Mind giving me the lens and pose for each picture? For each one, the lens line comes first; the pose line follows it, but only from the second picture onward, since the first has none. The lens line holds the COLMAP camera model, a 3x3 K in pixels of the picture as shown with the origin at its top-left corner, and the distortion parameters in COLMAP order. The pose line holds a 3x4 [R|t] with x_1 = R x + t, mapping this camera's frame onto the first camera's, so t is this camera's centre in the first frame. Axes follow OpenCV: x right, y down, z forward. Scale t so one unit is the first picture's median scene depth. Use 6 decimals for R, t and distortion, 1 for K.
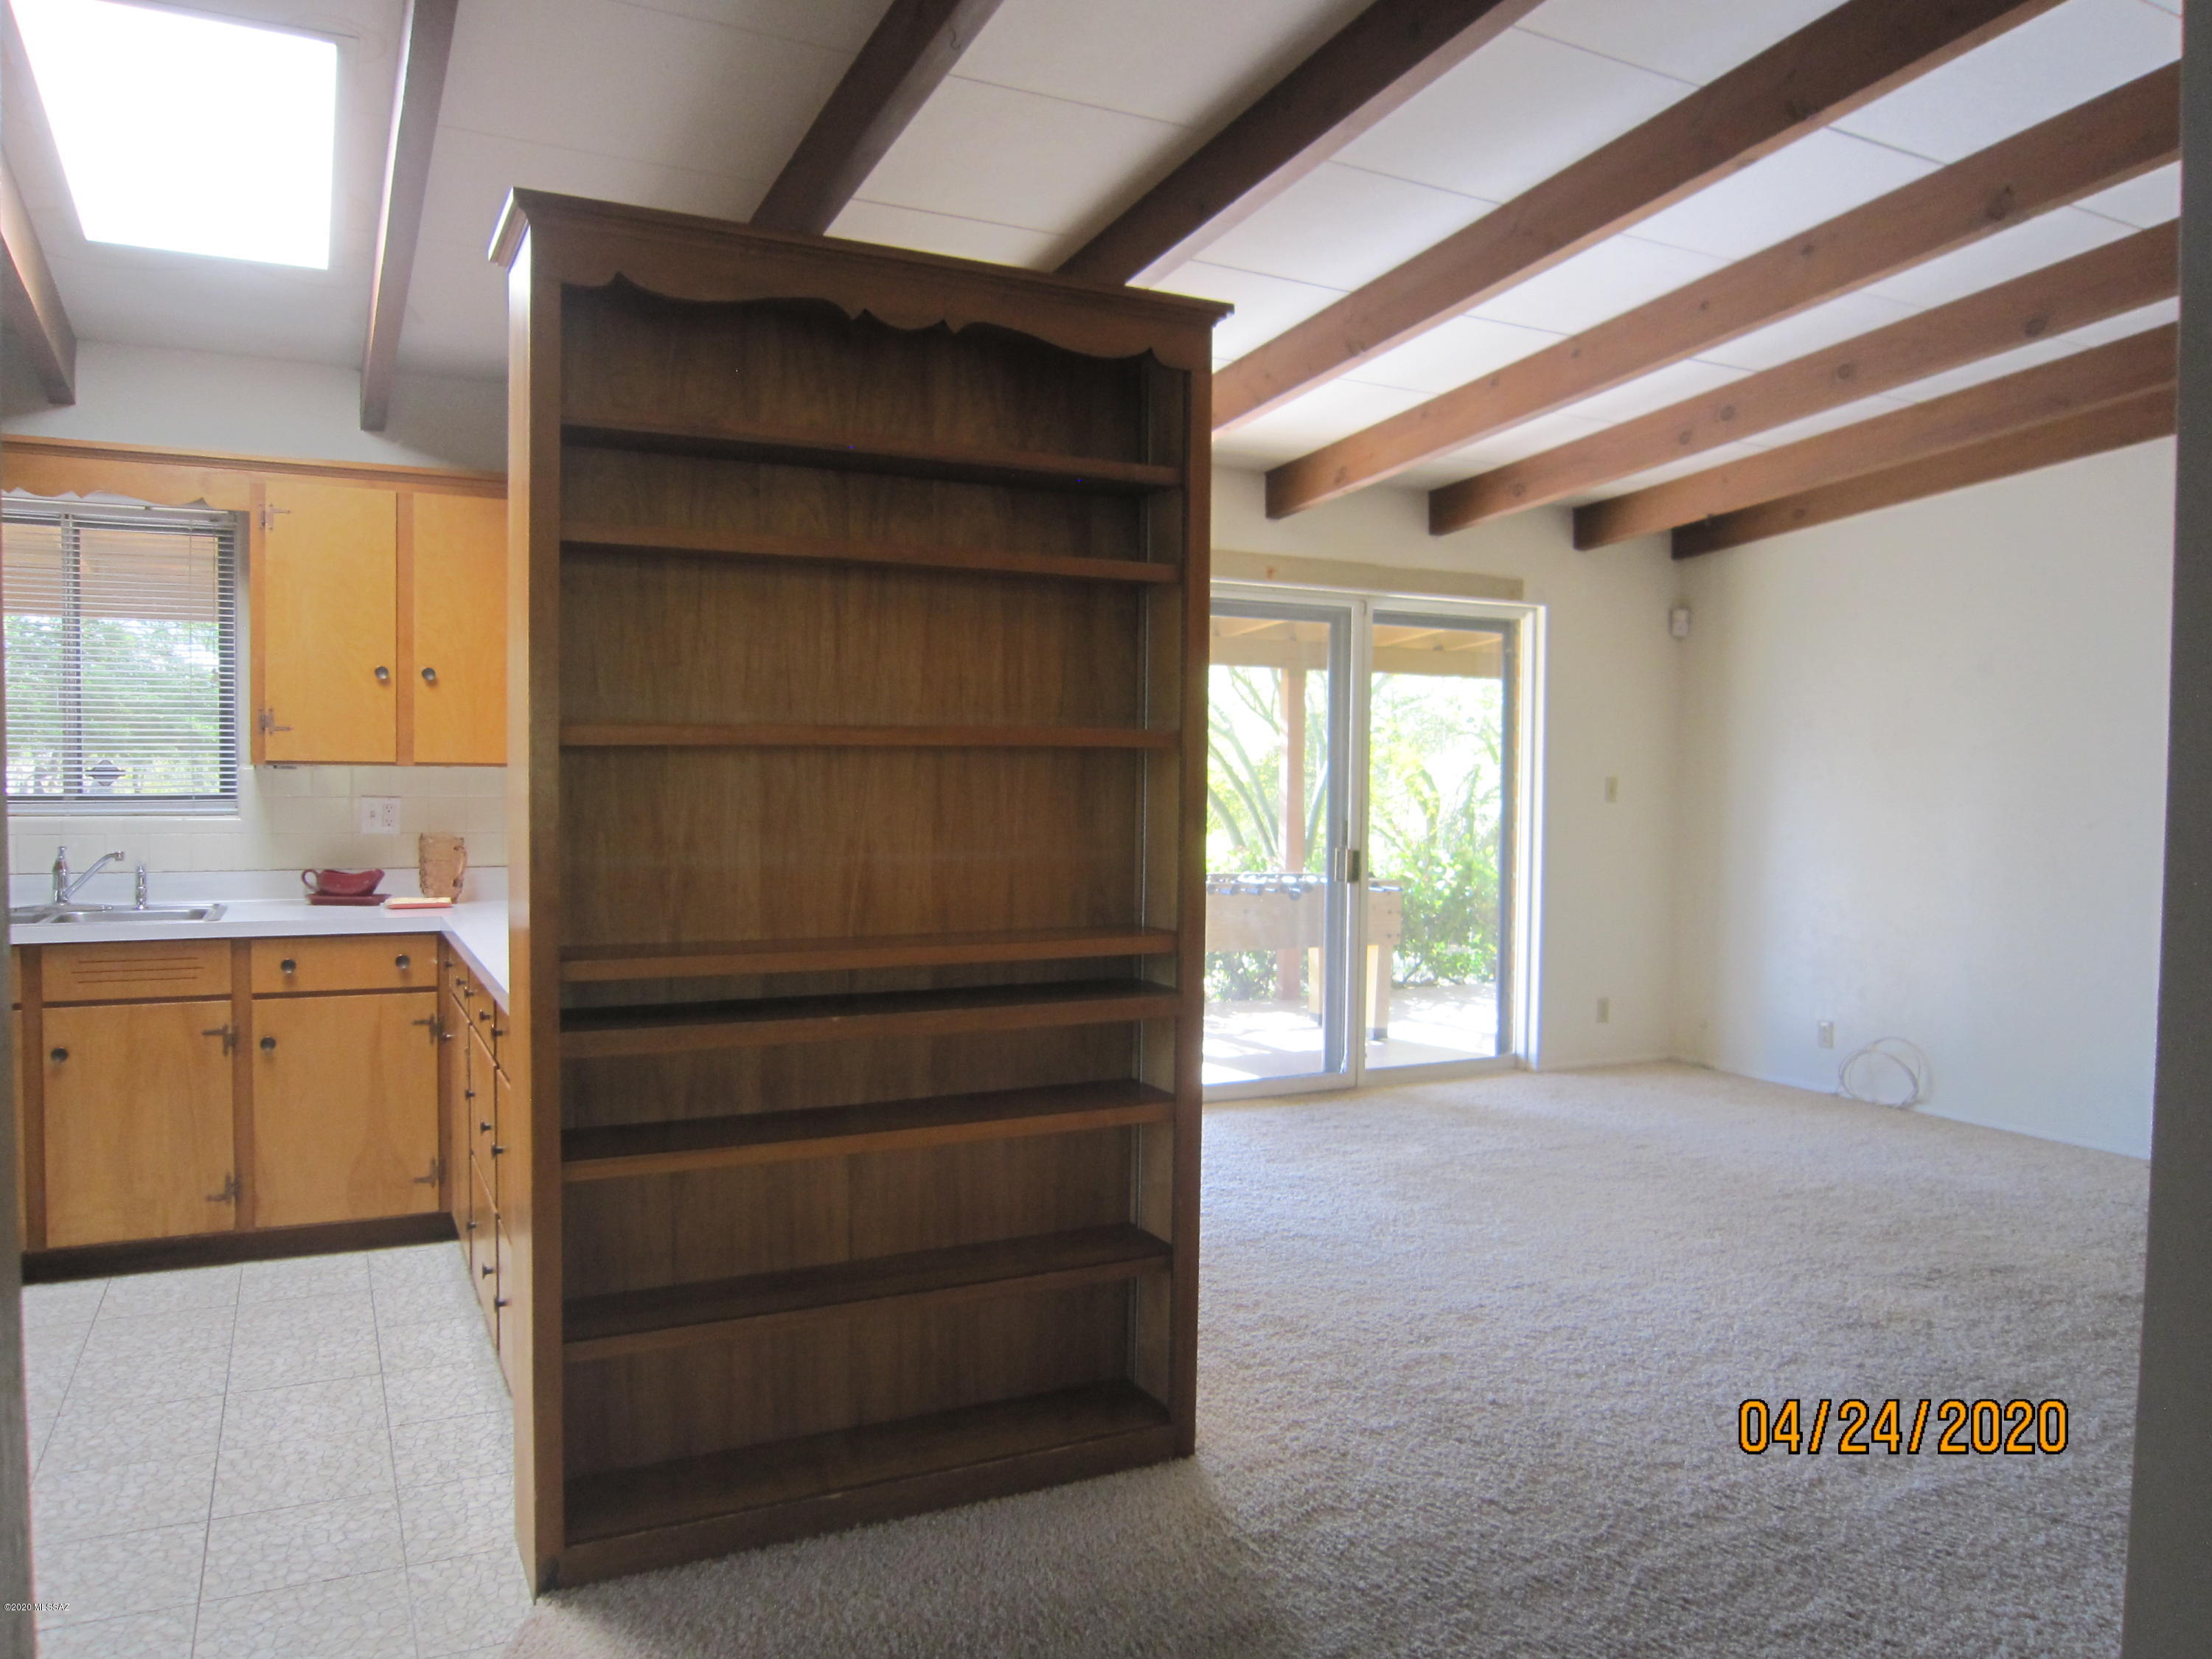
lens RADIAL K [[1561.9, 0, 1087.2], [0, 1561.9, 832.6], [0, 0, 1]] dist [-0.080217, 0.040267]
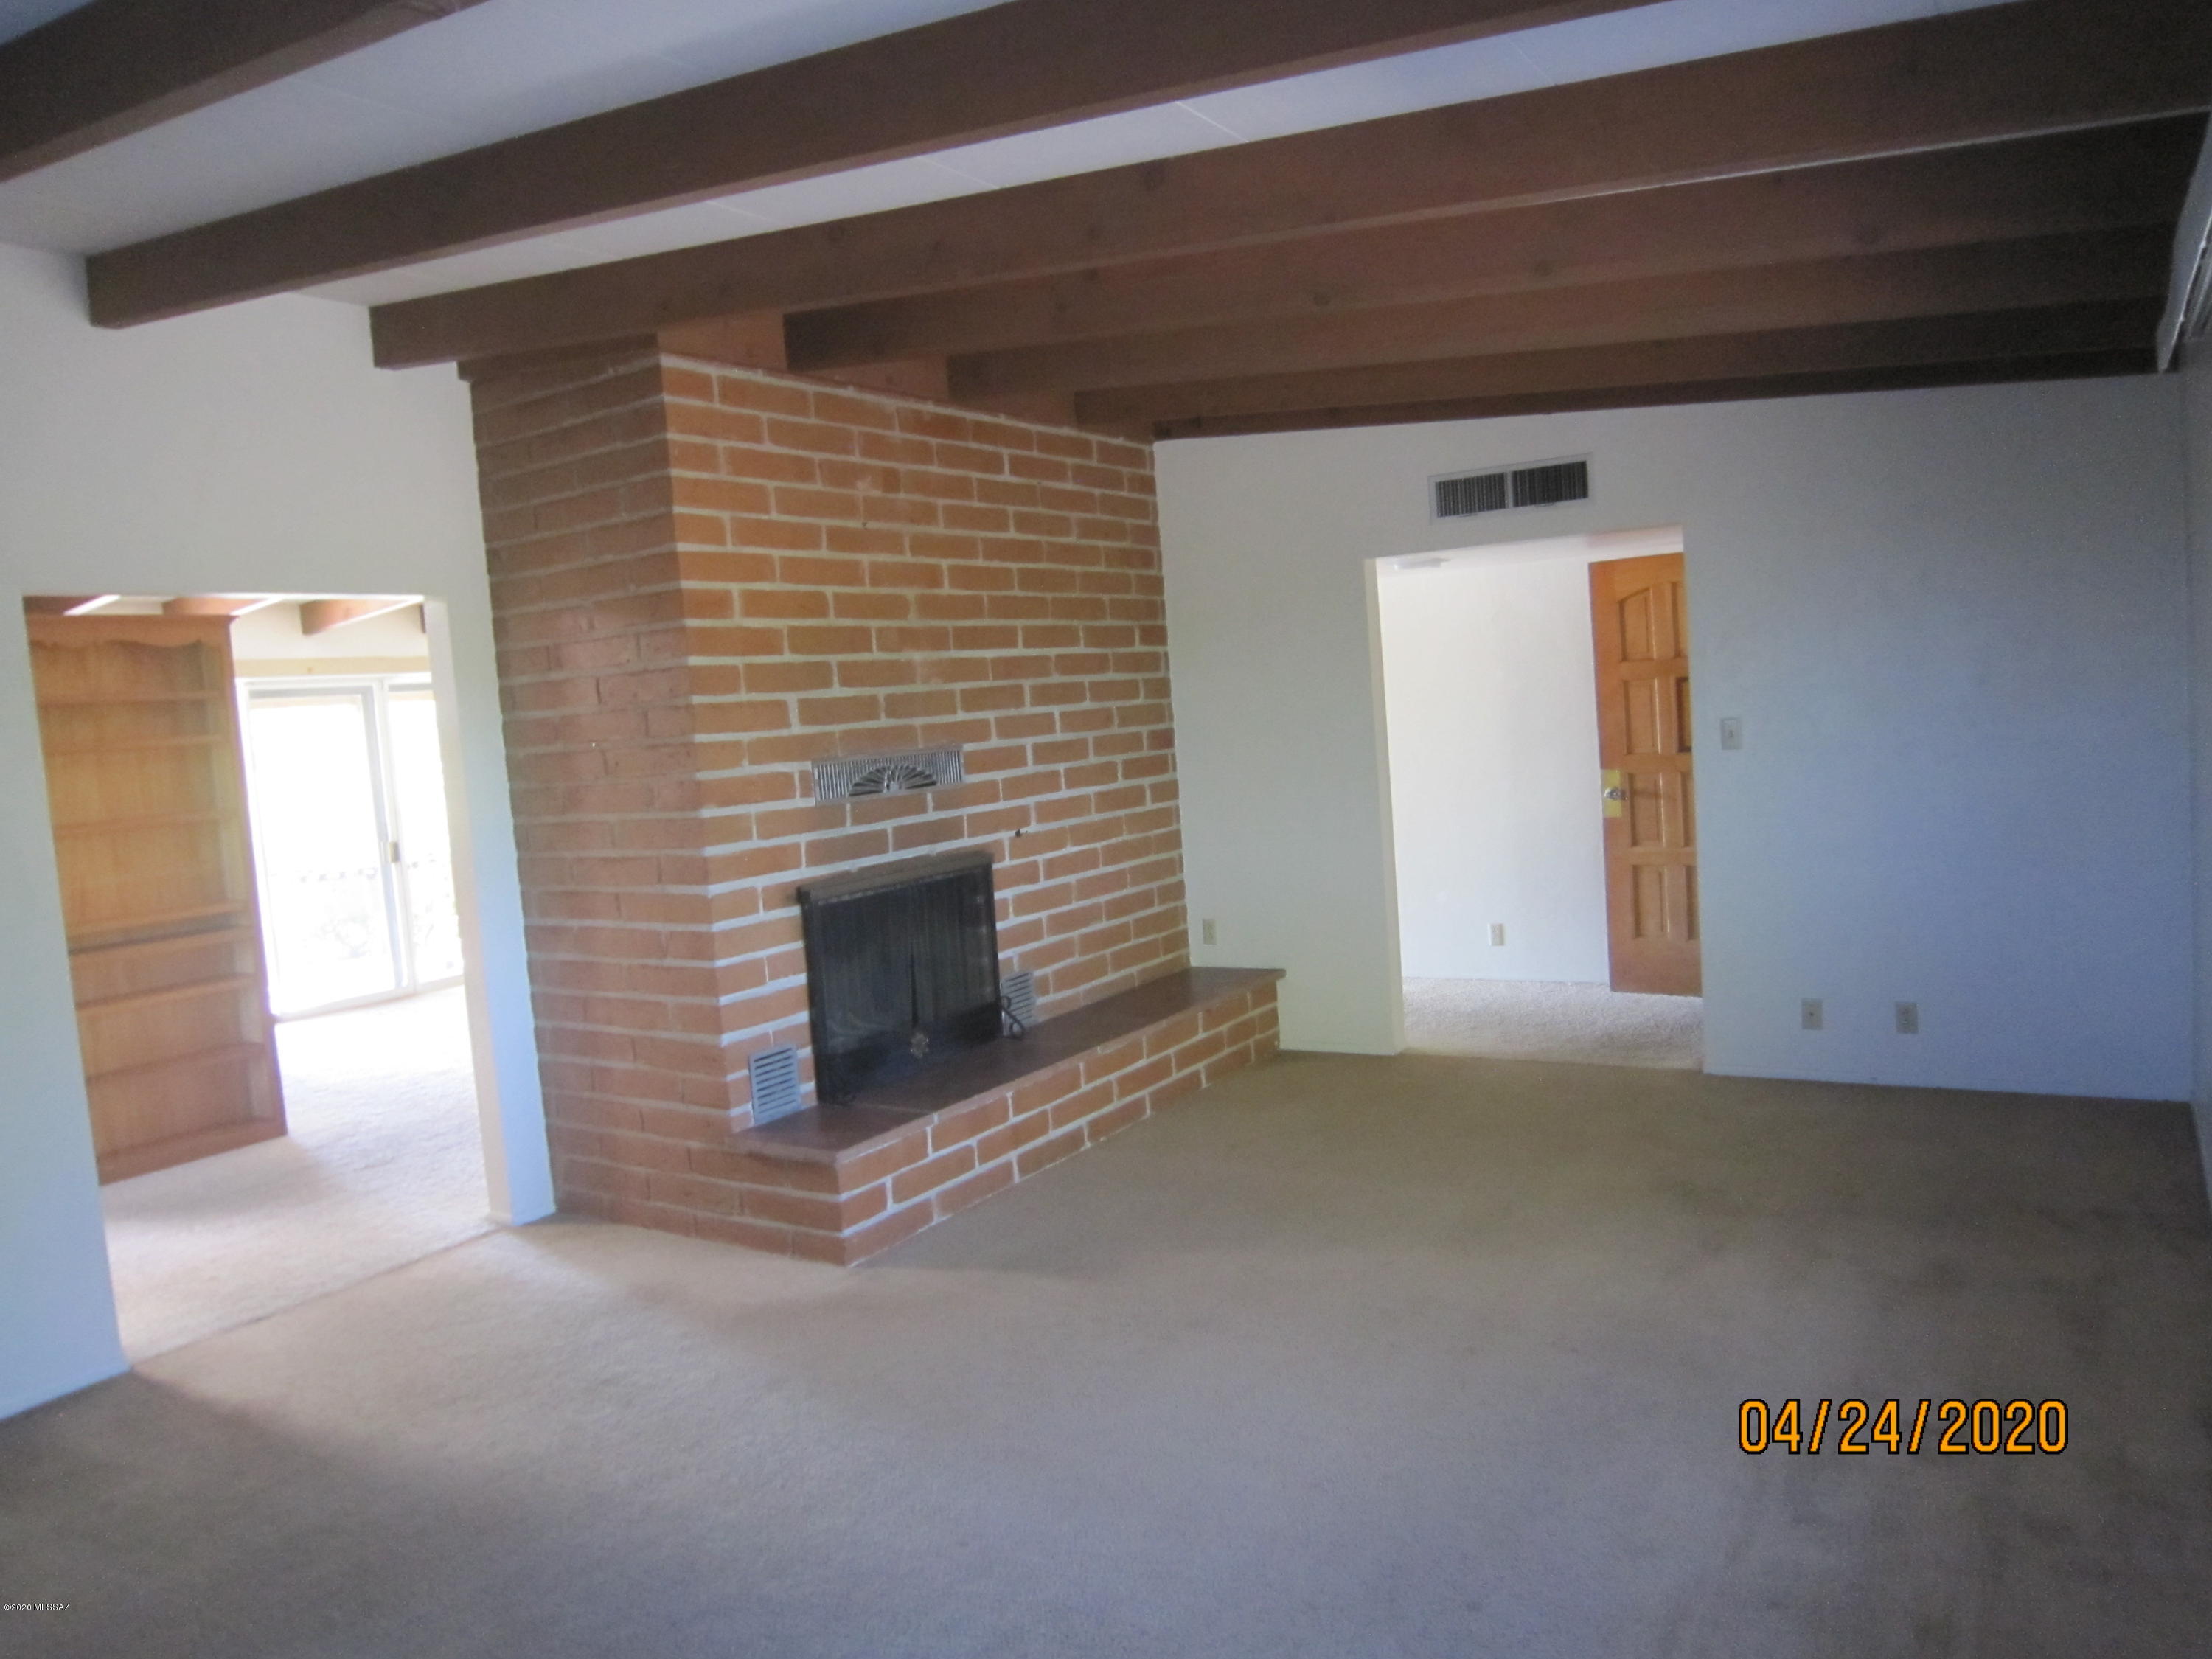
lens RADIAL K [[1561.9, 0, 1087.2], [0, 1561.9, 832.6], [0, 0, 1]] dist [-0.080217, 0.040267]
pose [[0.861170, -0.115675, 0.494980, 0.010053], [0.100249, 0.993287, 0.057715, -0.017430], [-0.498333, -0.000081, 0.866986, -0.703271]]
